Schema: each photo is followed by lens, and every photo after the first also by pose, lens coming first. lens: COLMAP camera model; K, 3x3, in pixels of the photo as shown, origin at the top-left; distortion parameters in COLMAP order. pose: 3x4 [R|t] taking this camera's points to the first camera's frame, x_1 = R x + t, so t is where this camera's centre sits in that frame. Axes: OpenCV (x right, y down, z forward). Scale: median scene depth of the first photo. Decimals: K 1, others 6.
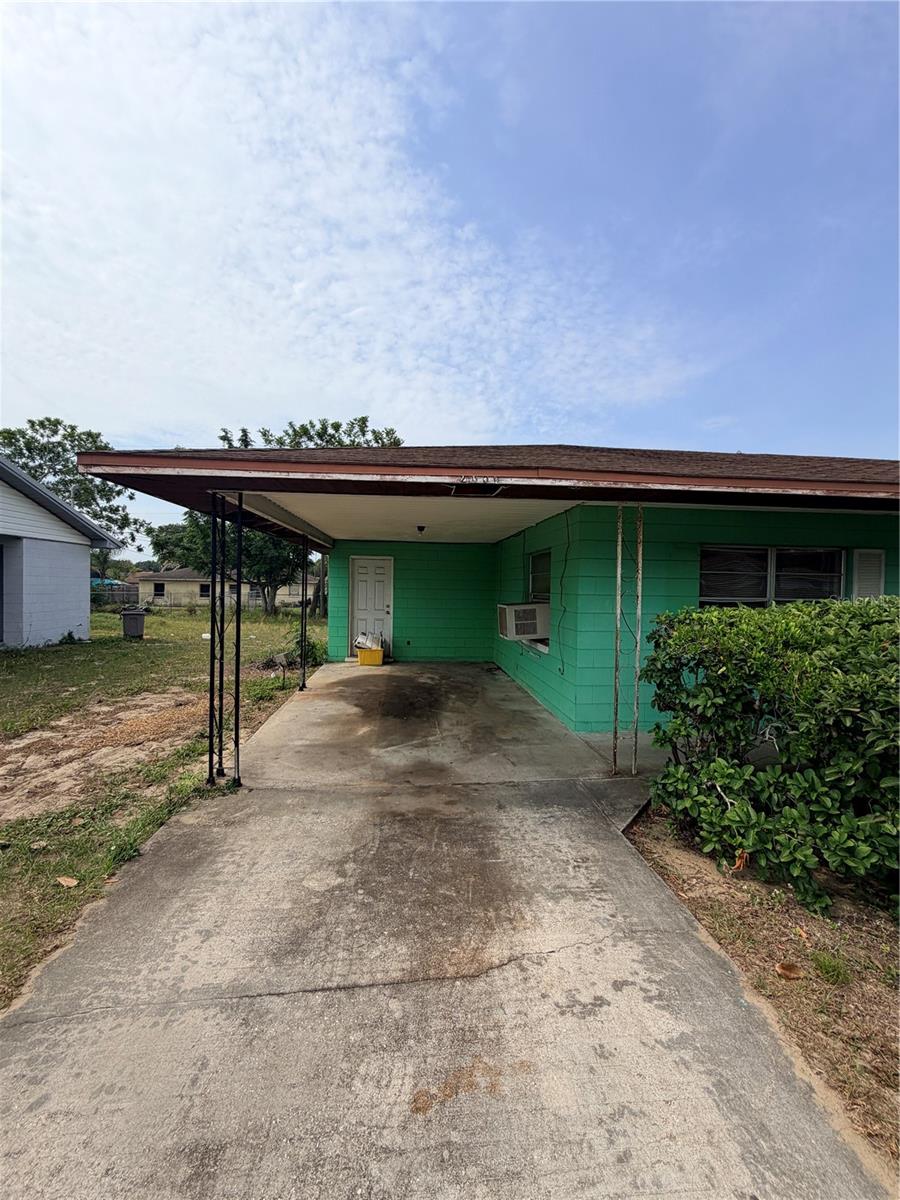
lens RADIAL K [[480.1, 0, 449.5], [0, 480.1, 595.7], [0, 0, 1]] dist [-0.000969, 0.000313]
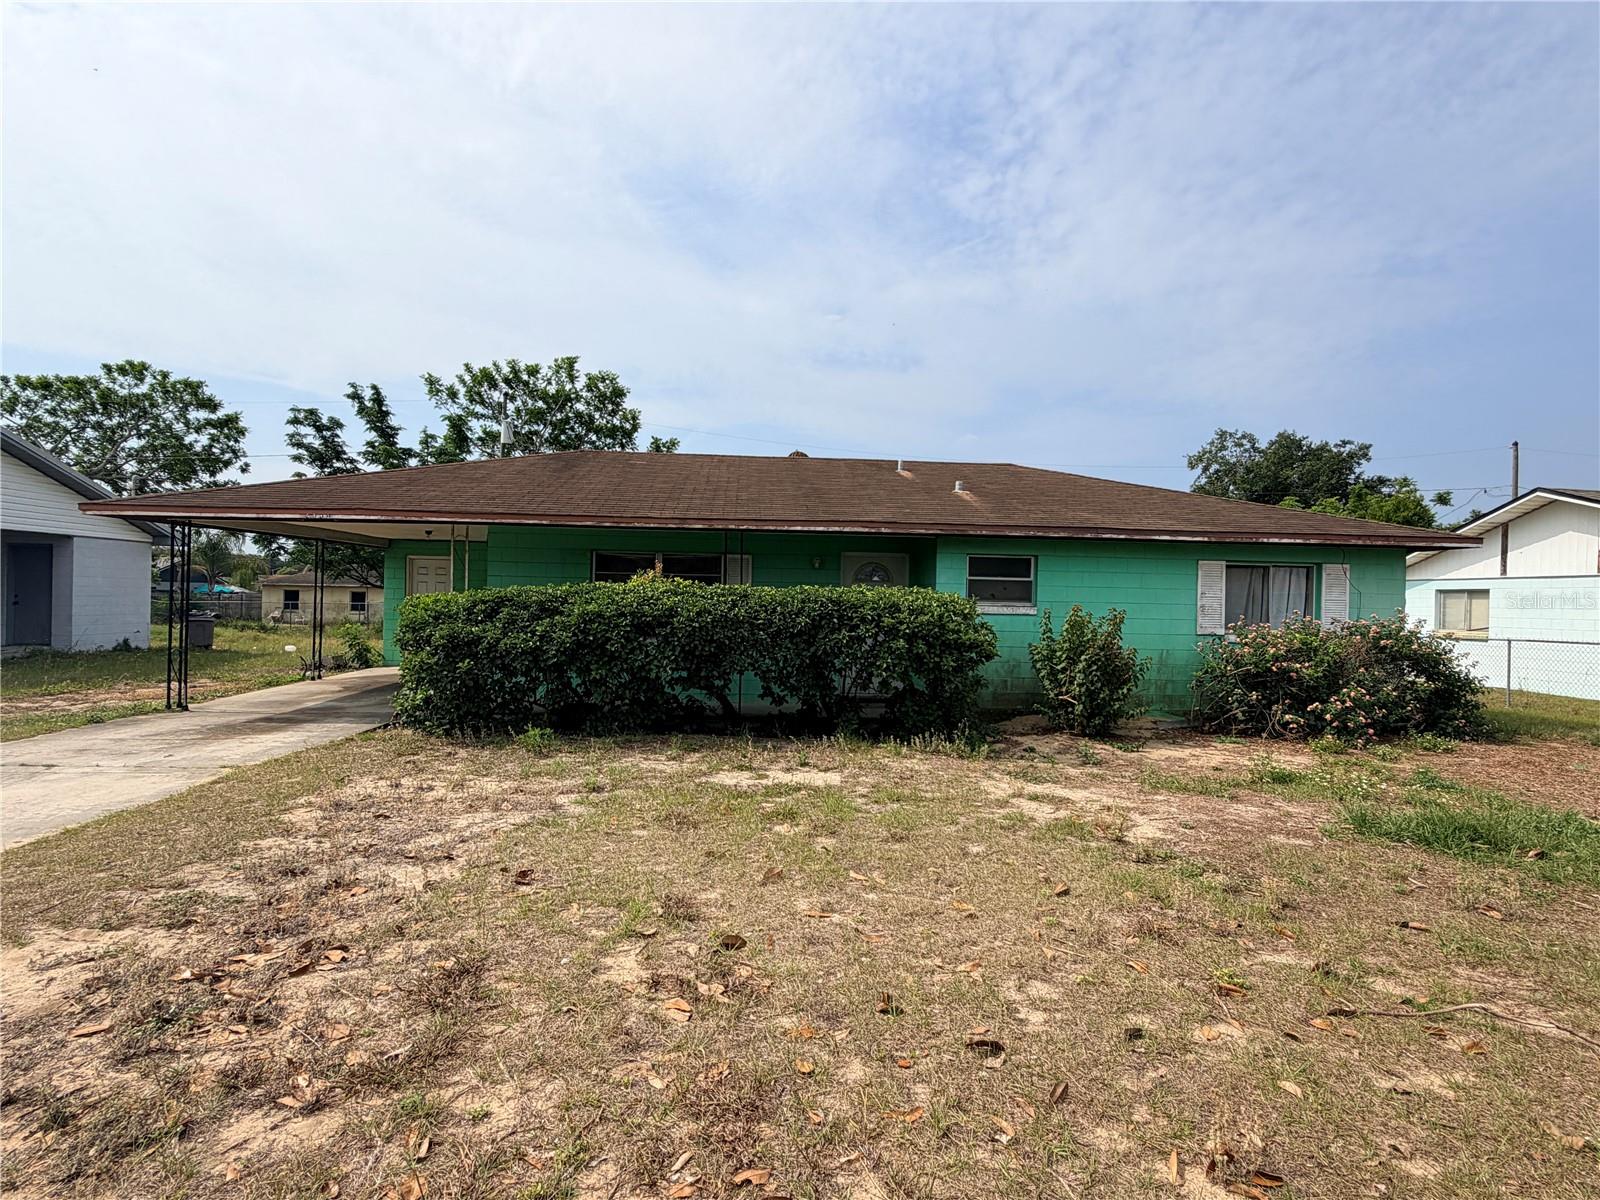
lens RADIAL K [[795.0, 0, 800.4], [0, 795.0, 595.9], [0, 0, 1]] dist [0.000172, 0.000315]
pose [[0.999964, 0.000298, -0.008463, 1.515540], [-0.000490, 0.999744, -0.022611, 0.084470], [0.008454, 0.022614, 0.999709, -1.507499]]
